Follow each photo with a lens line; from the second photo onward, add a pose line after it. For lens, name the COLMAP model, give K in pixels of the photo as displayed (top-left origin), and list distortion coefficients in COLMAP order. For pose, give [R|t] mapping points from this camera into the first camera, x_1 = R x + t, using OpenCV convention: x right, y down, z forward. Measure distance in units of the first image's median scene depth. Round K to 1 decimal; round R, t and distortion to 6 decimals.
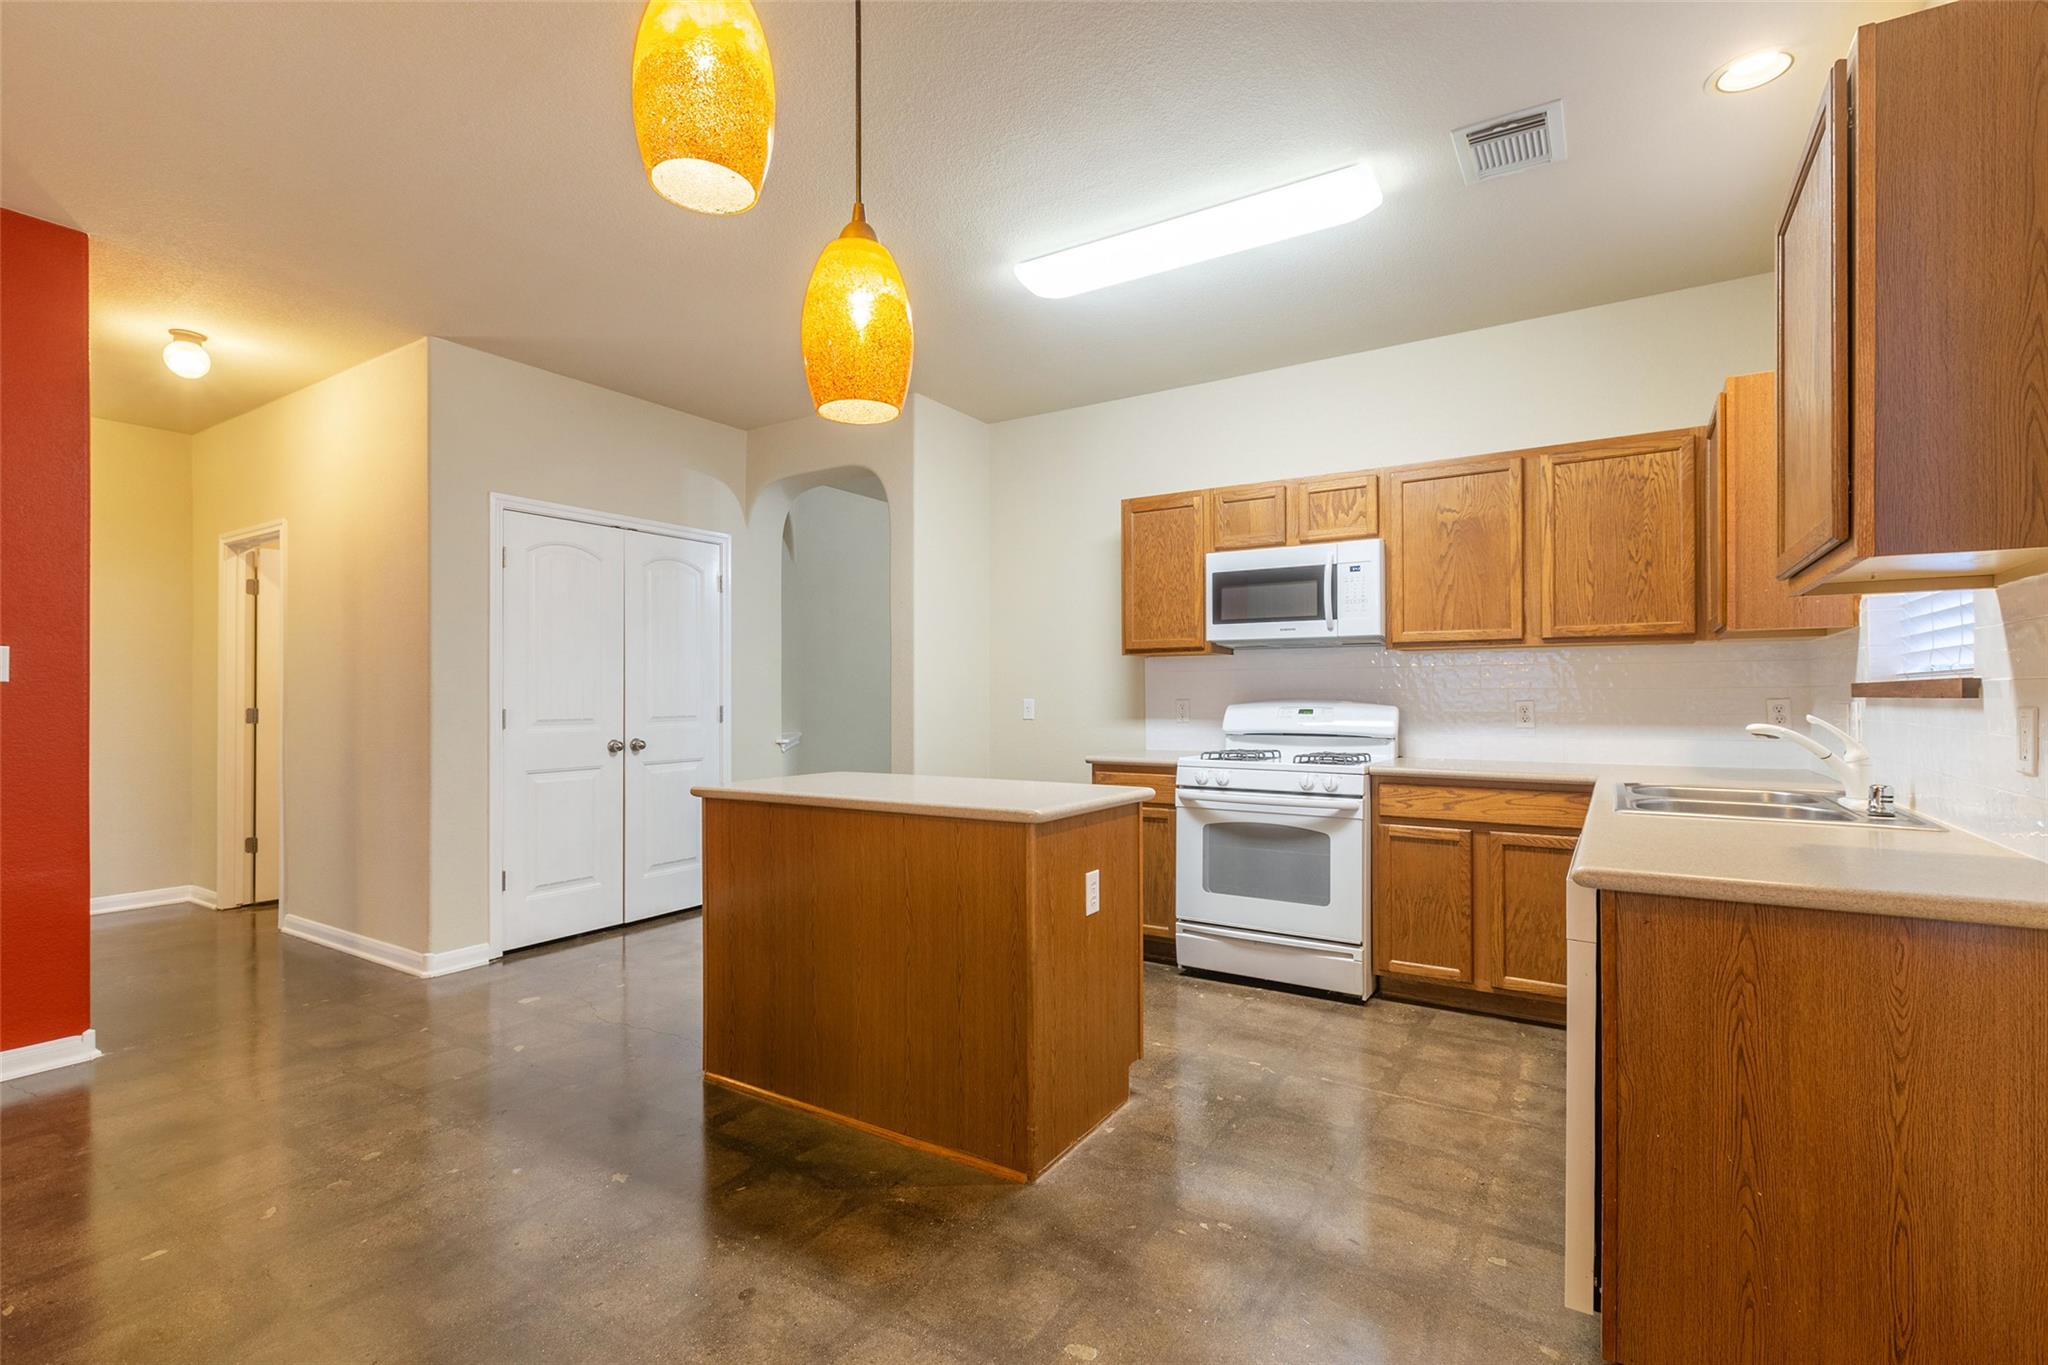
lens RADIAL K [[922.2, 0, 1024.0], [0, 922.2, 682.5], [0, 0, 1]] dist [0.000733, -0.000218]
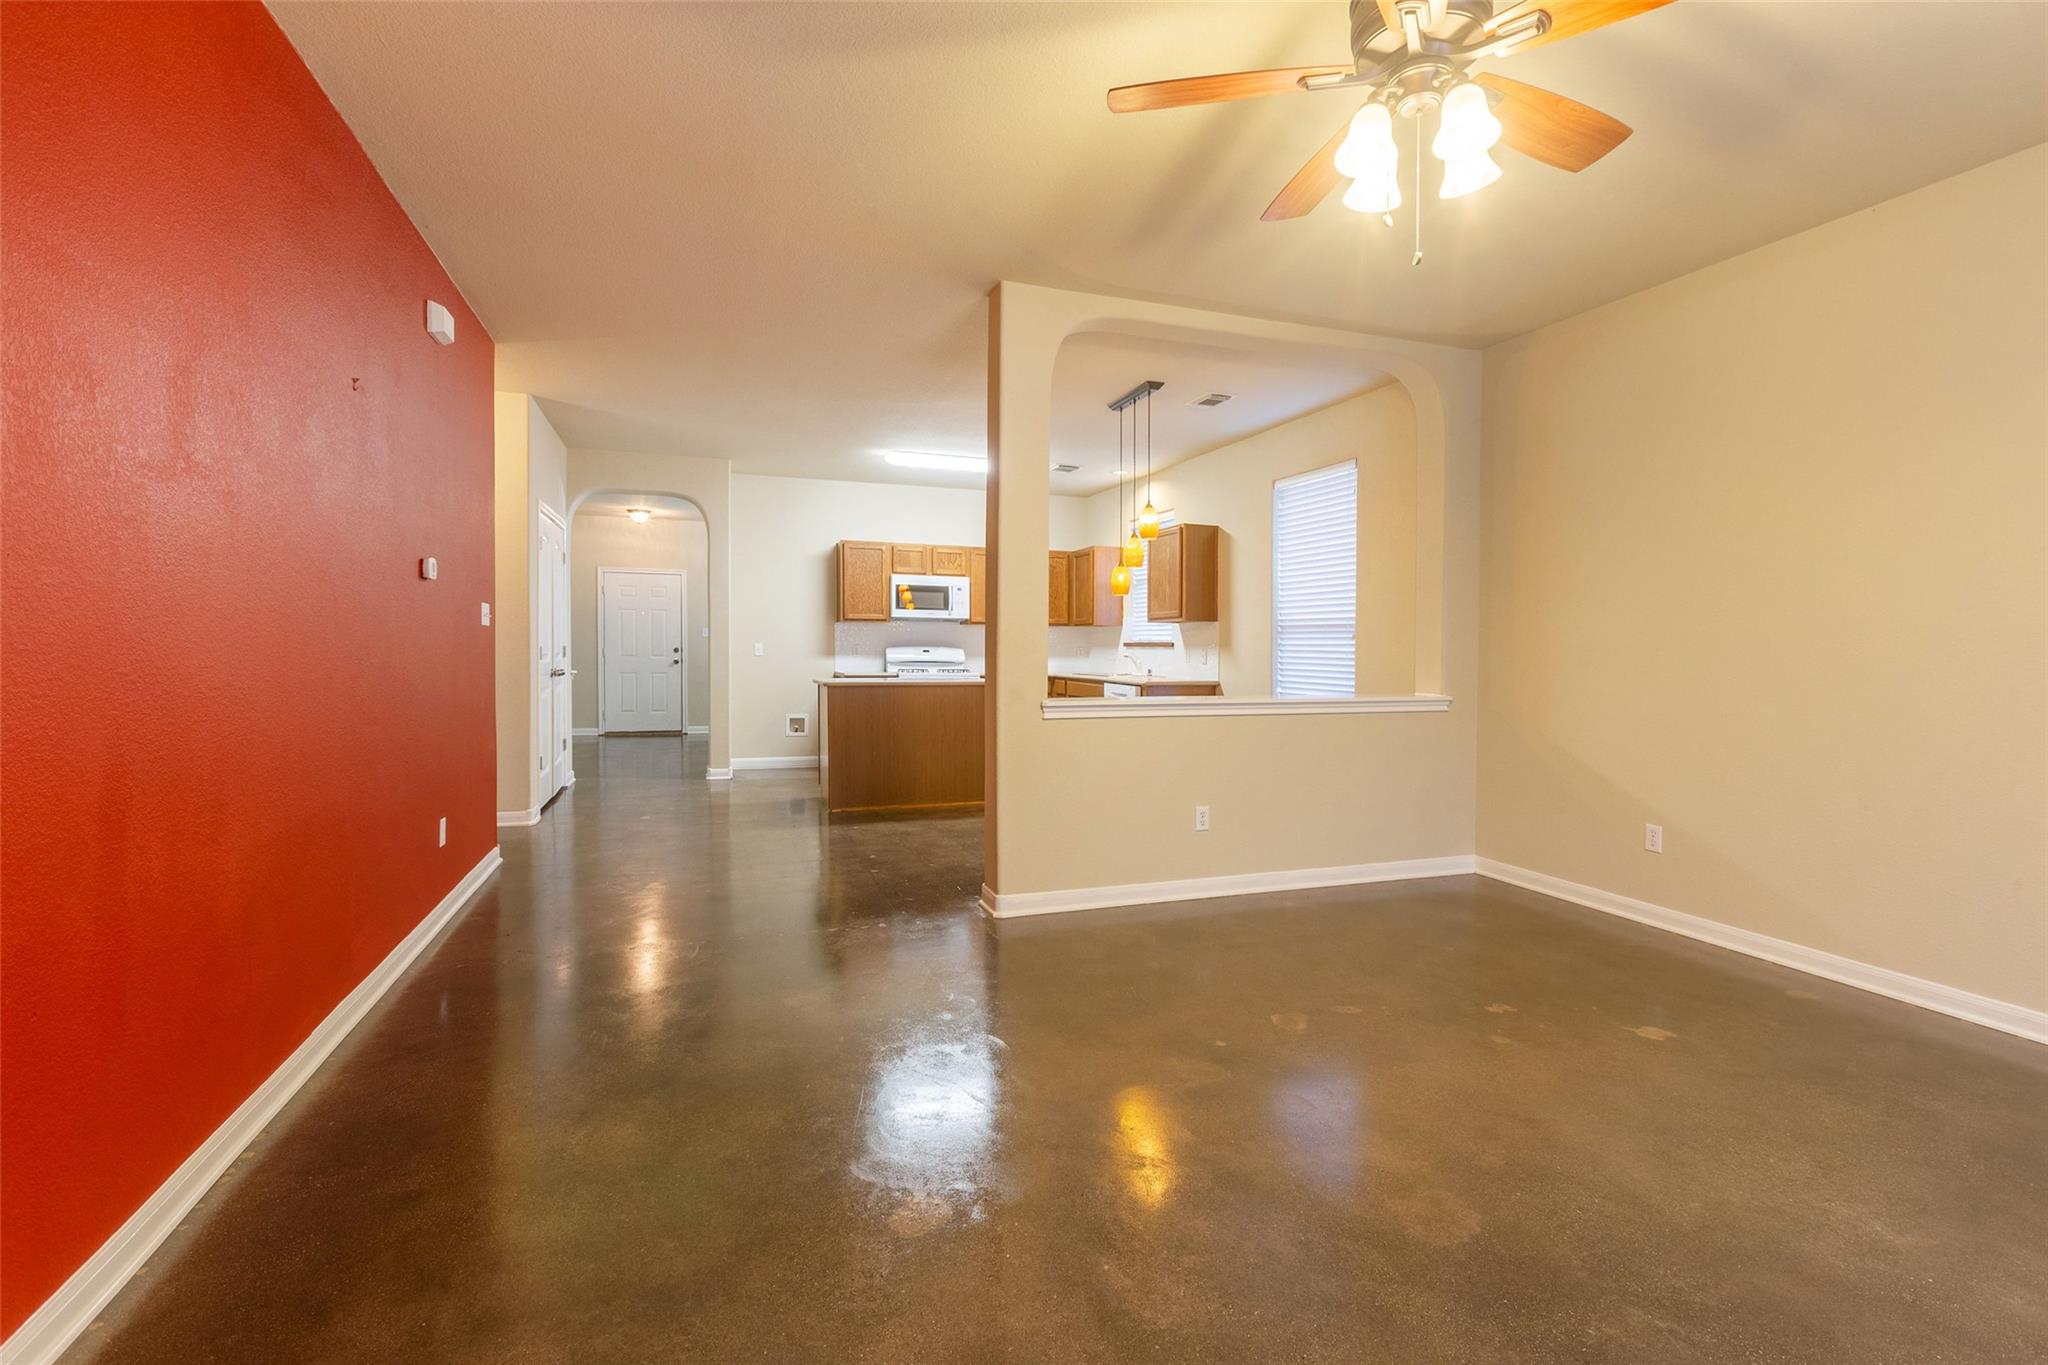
lens RADIAL K [[941.7, 0, 1014.8], [0, 941.7, 646.3], [0, 0, 1]] dist [-0.001009, -0.000452]
pose [[0.622370, 0.006025, 0.782700, -1.429793], [-0.022598, 0.999692, 0.010274, -0.007919], [-0.782397, -0.024082, 0.622315, -0.596008]]
